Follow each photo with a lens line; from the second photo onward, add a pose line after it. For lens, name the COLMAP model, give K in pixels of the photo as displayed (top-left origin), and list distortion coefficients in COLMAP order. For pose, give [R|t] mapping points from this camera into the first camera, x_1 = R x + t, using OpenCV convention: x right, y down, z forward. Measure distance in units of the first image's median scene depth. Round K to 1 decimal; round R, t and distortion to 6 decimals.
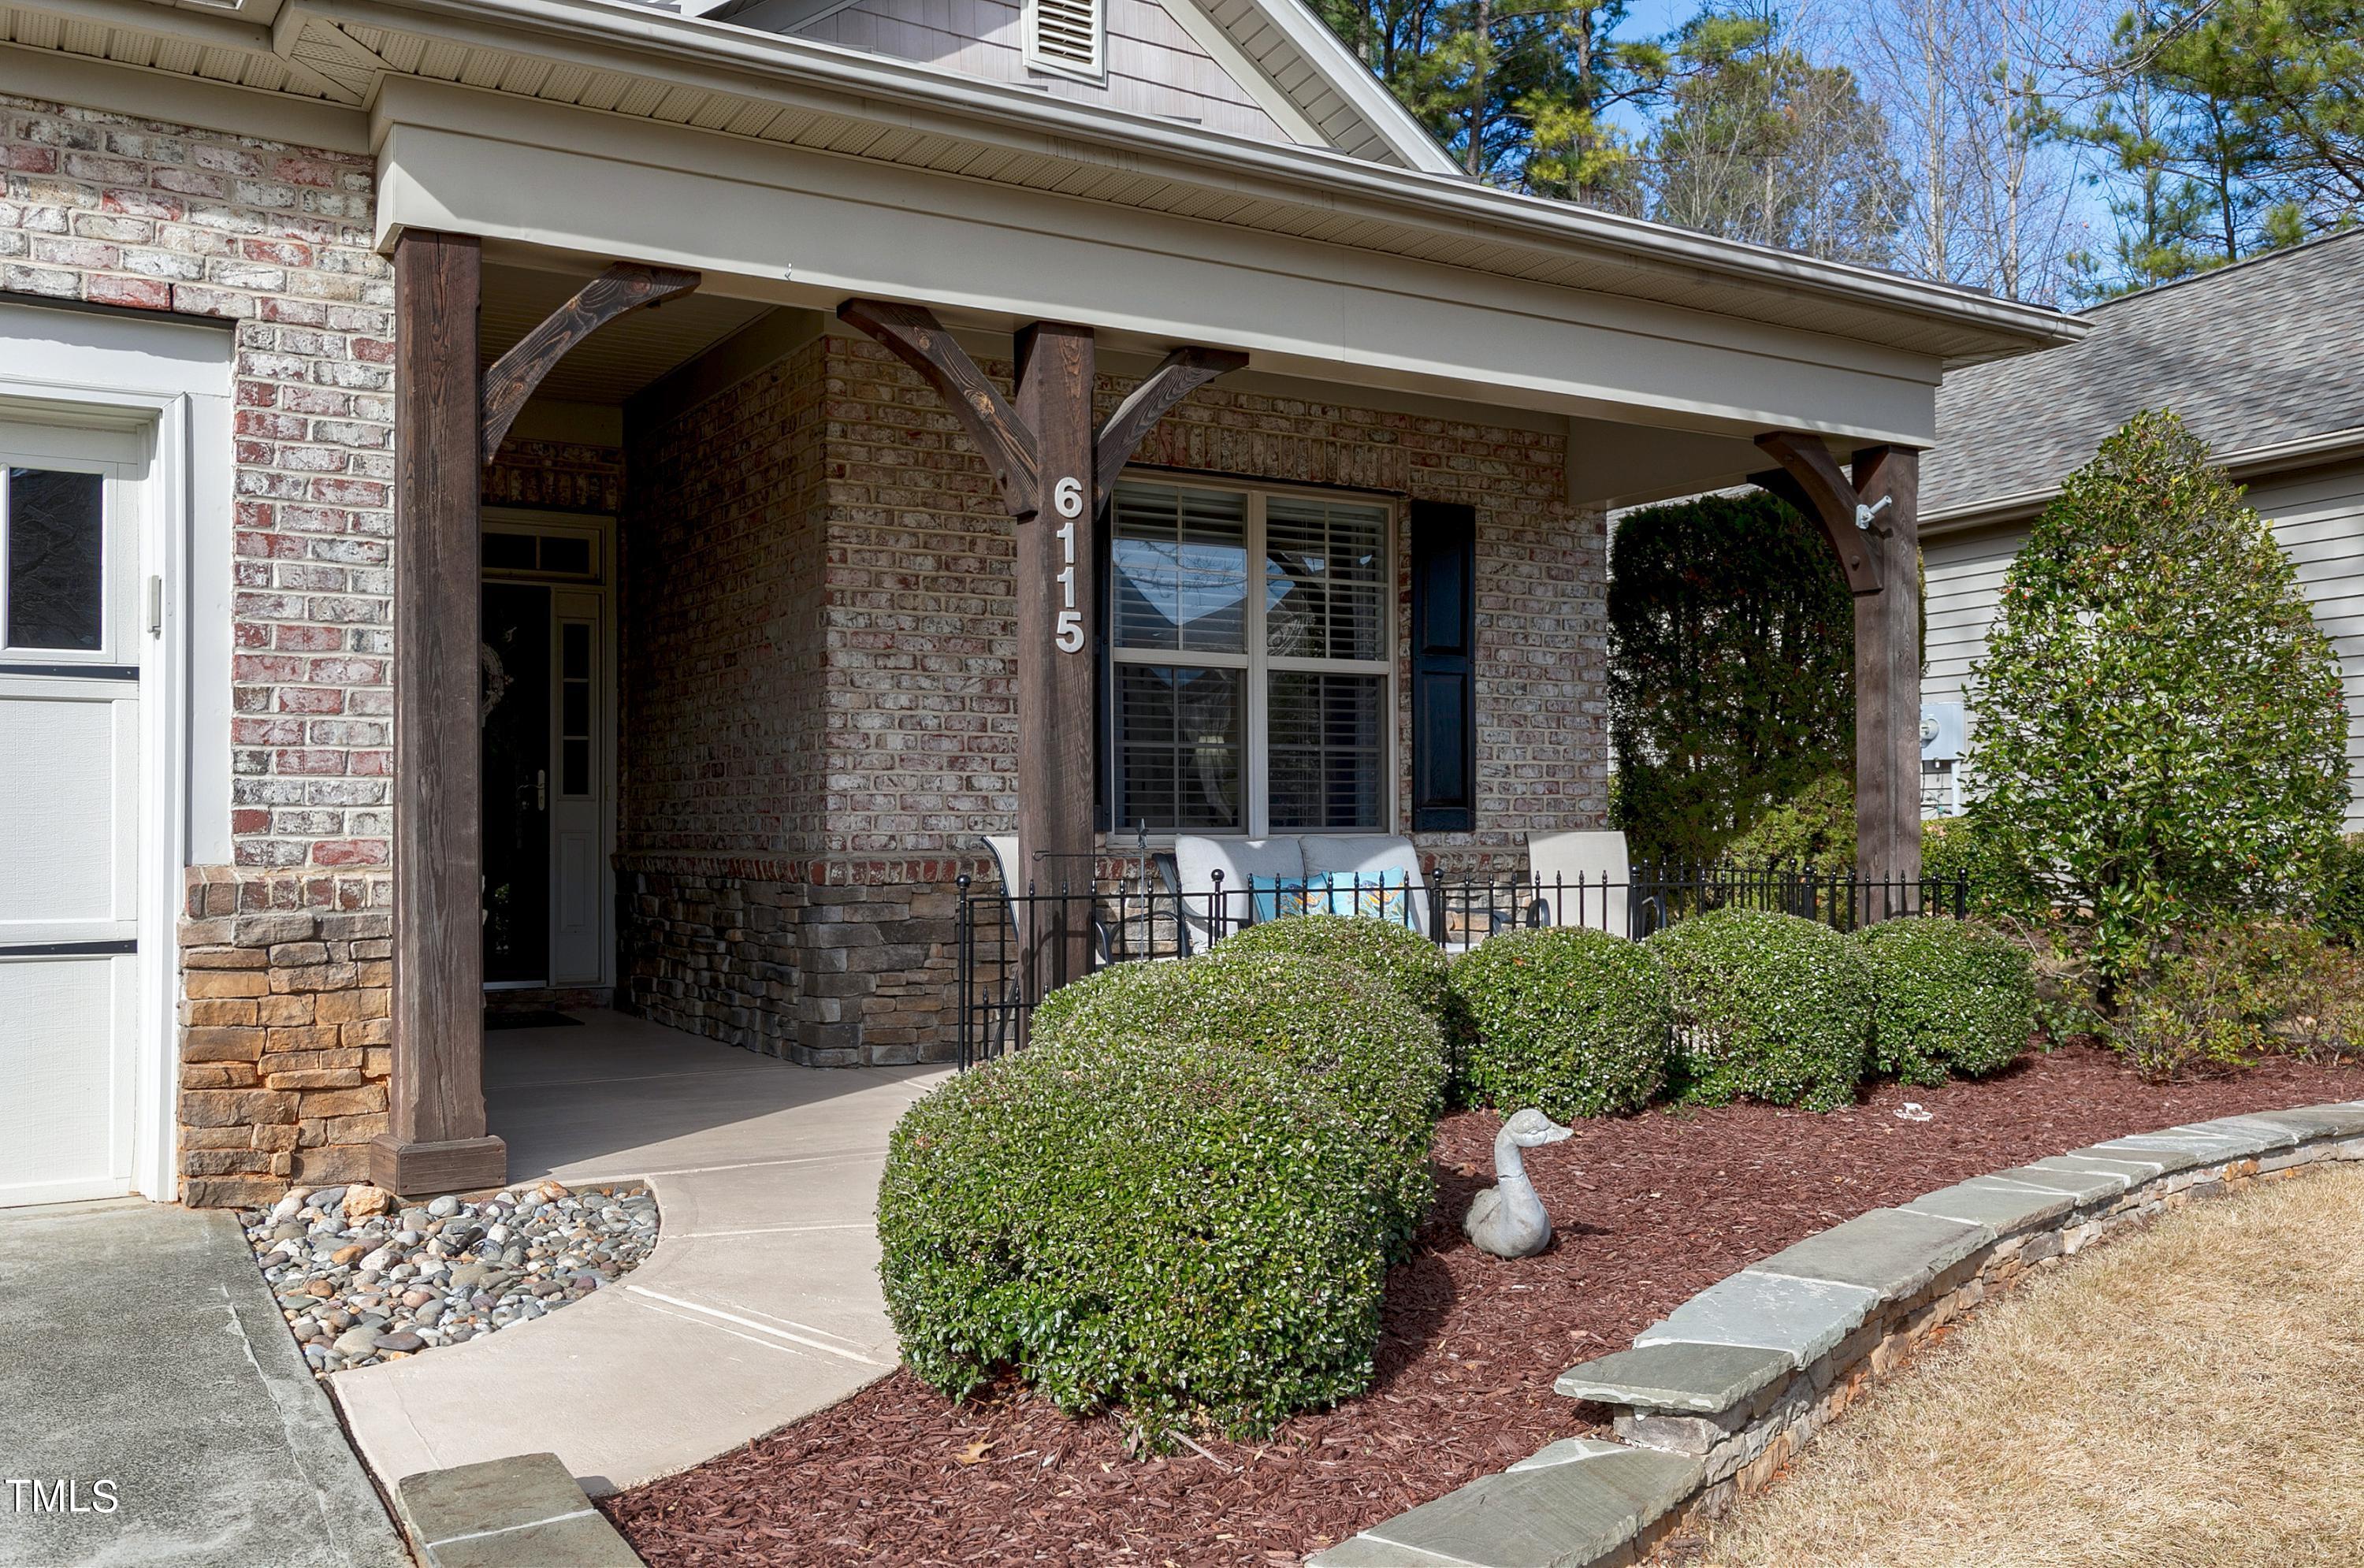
lens RADIAL K [[1908.9, 0, 1184.7], [0, 1908.9, 797.4], [0, 0, 1]] dist [0.001422, 0.003680]
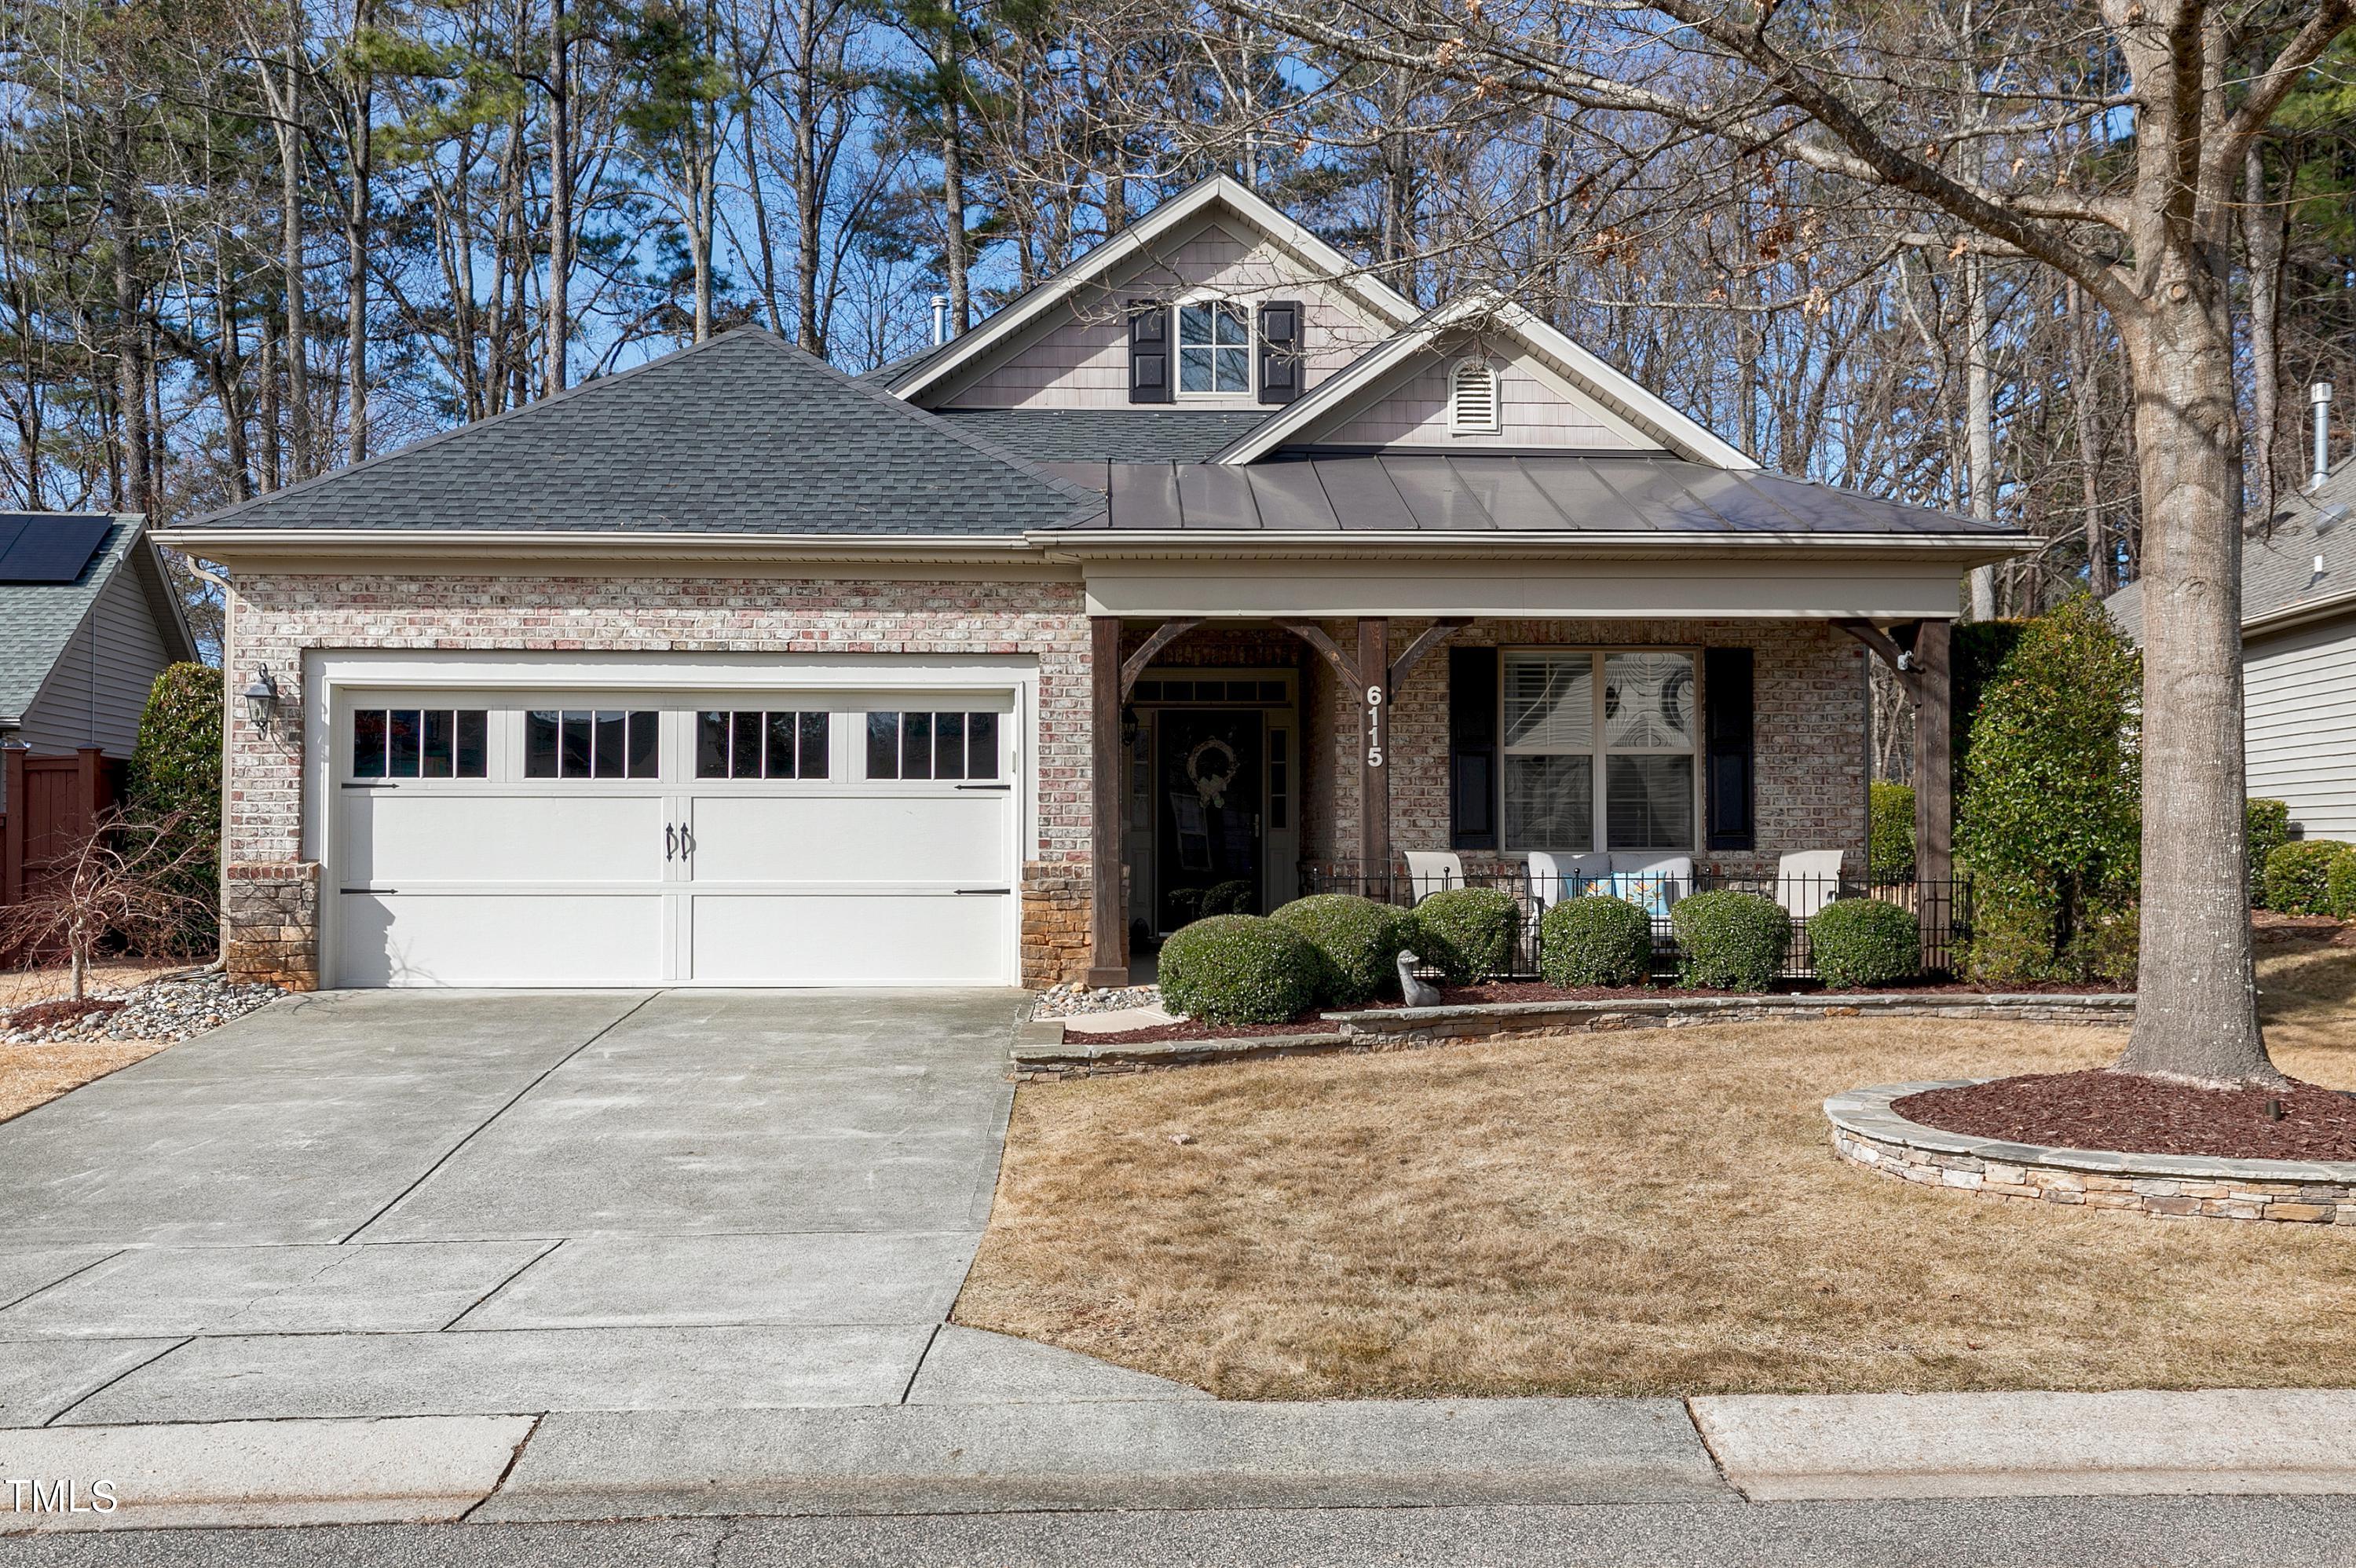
lens RADIAL K [[2343.1, 0, 1176.2], [0, 2343.1, 785.5], [0, 0, 1]] dist [-0.007375, 0.000000]
pose [[0.856749, -0.011338, -0.515609, 1.302242], [0.006137, 0.999912, -0.011791, -0.028048], [0.515697, 0.006938, 0.856743, -1.633416]]
